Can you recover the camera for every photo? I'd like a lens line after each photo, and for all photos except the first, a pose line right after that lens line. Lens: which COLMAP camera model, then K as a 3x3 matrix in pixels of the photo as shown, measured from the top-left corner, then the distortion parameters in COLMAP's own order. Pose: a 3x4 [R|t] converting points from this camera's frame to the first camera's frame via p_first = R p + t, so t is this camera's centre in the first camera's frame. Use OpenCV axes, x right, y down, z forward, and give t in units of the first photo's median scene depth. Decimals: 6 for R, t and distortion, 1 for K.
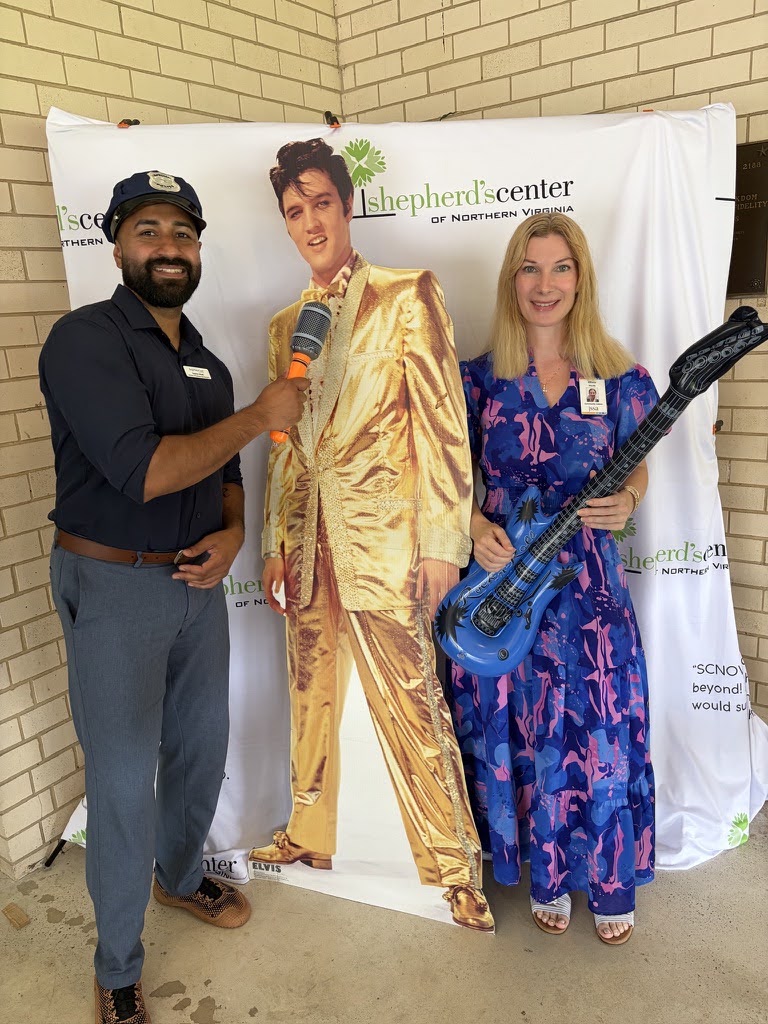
lens RADIAL K [[792.6, 0, 380.3], [0, 792.6, 518.8], [0, 0, 1]] dist [0.099036, -0.168155]
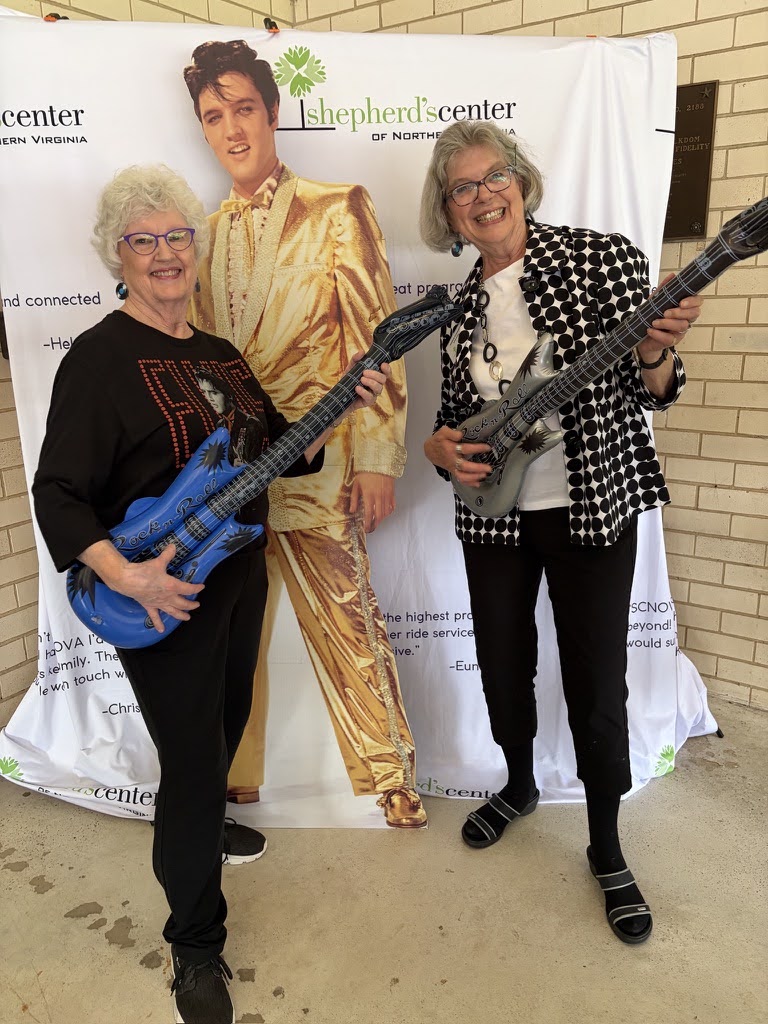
lens RADIAL K [[792.6, 0, 380.3], [0, 792.6, 518.8], [0, 0, 1]] dist [0.099036, -0.168155]
pose [[0.946160, -0.054564, 0.319067, -0.242559], [0.055523, 0.998439, 0.006098, 0.104006], [-0.318902, 0.011946, 0.947712, 0.016314]]
